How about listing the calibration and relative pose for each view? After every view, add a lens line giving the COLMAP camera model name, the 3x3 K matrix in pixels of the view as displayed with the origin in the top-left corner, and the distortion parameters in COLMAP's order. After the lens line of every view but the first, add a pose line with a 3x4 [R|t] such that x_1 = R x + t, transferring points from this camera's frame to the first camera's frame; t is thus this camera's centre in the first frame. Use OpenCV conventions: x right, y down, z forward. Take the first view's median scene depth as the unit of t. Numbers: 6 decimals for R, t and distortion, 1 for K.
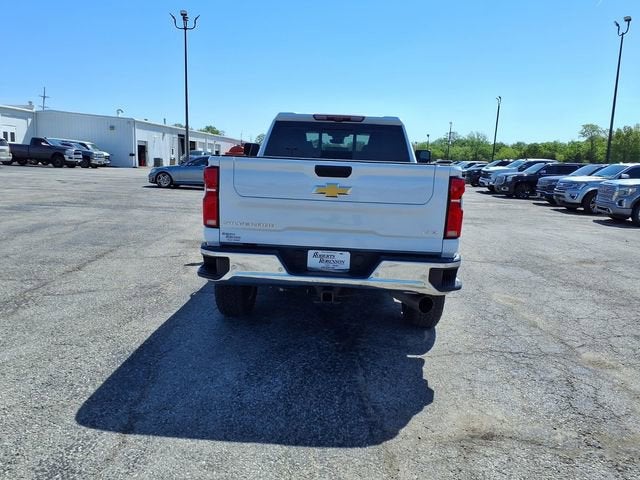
lens RADIAL K [[507.4, 0, 323.1], [0, 507.4, 254.6], [0, 0, 1]] dist [0.057111, -0.082064]
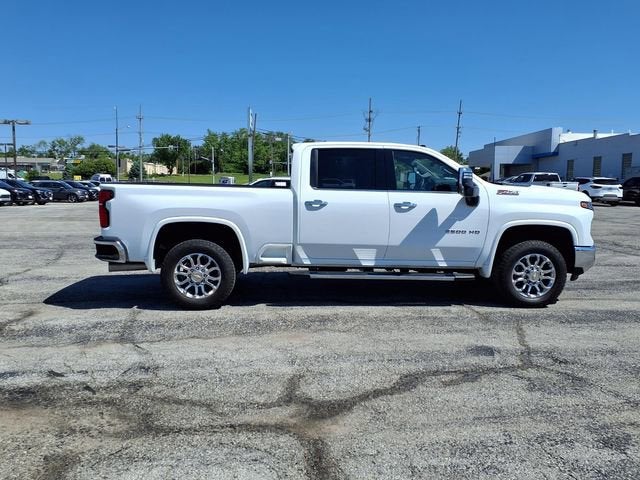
lens RADIAL K [[510.5, 0, 319.3], [0, 510.5, 252.7], [0, 0, 1]] dist [0.044610, -0.060413]
pose [[0.086587, 0.099440, -0.991269, 1.960638], [-0.185182, 0.979272, 0.082061, -0.214862], [0.978882, 0.176460, 0.103207, 1.515450]]
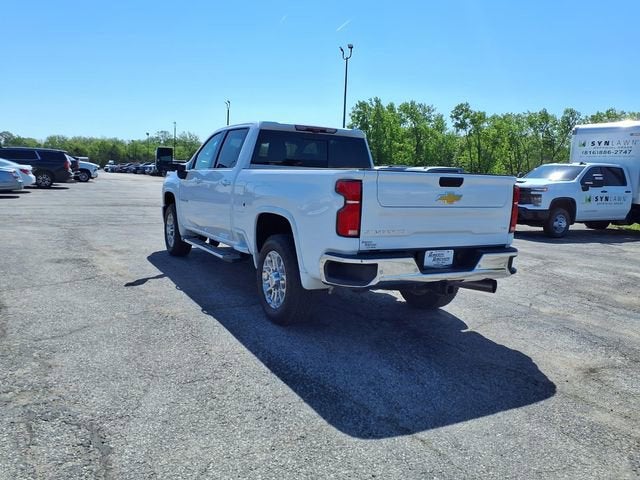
lens RADIAL K [[507.6, 0, 321.0], [0, 507.6, 252.5], [0, 0, 1]] dist [0.033896, -0.008780]
pose [[0.854328, -0.086182, 0.512539, -0.815576], [0.087387, 0.995936, 0.021803, -0.050785], [-0.512335, 0.026162, 0.858387, 0.134453]]
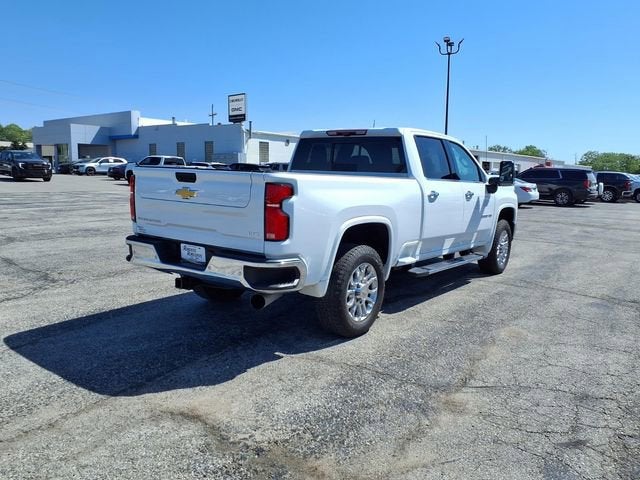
lens RADIAL K [[507.5, 0, 319.6], [0, 507.5, 250.5], [0, 0, 1]] dist [0.067328, -0.092176]
pose [[0.820110, 0.071575, -0.567712, 0.920957], [-0.099545, 0.994863, -0.018373, -0.001727], [0.563481, 0.071580, 0.823022, 0.188736]]
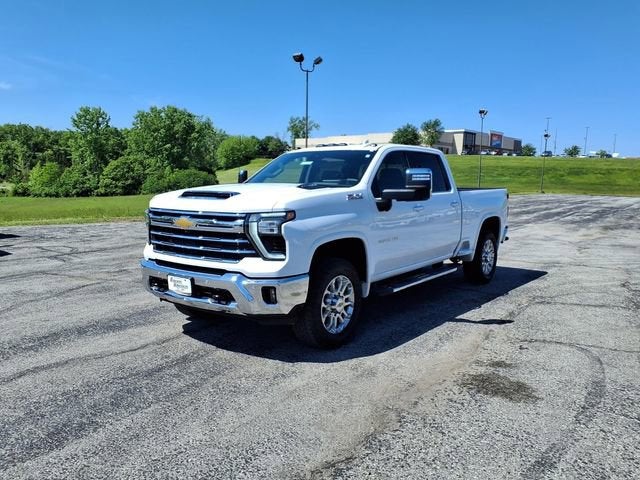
lens RADIAL K [[508.0, 0, 318.2], [0, 508.0, 257.3], [0, 0, 1]] dist [0.072978, -0.129670]
pose [[-0.812807, -0.133614, 0.567002, -0.899721], [0.060164, 0.948880, 0.309850, -0.681818], [-0.579417, 0.285961, -0.763218, 3.414522]]
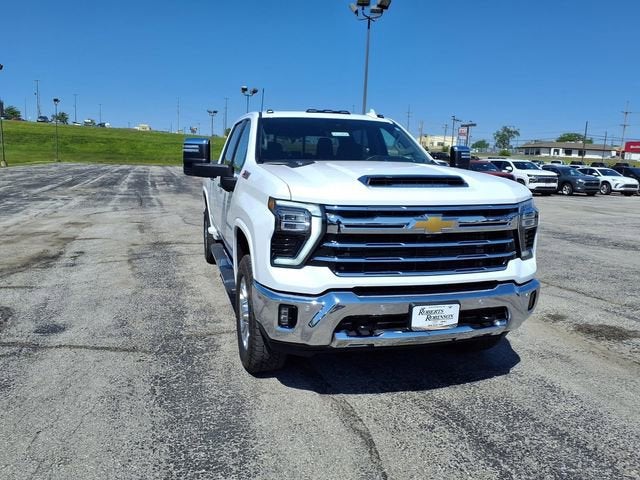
lens RADIAL K [[514.4, 0, 319.4], [0, 514.4, 255.7], [0, 0, 1]] dist [0.015552, -0.014771]
pose [[-0.950649, -0.004222, -0.310239, 0.499934], [-0.114070, 0.934634, 0.336820, -0.609835], [0.288537, 0.355586, -0.888991, 3.341666]]
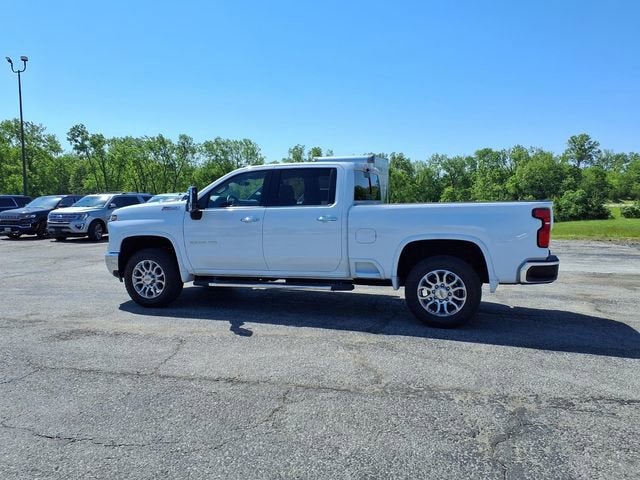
lens RADIAL K [[510.5, 0, 319.3], [0, 510.5, 252.7], [0, 0, 1]] dist [0.044610, -0.060413]
pose [[0.291854, -0.139234, 0.946274, -1.891197], [0.191228, 0.977867, 0.084903, -0.301187], [-0.937152, 0.156175, 0.312020, 1.163613]]
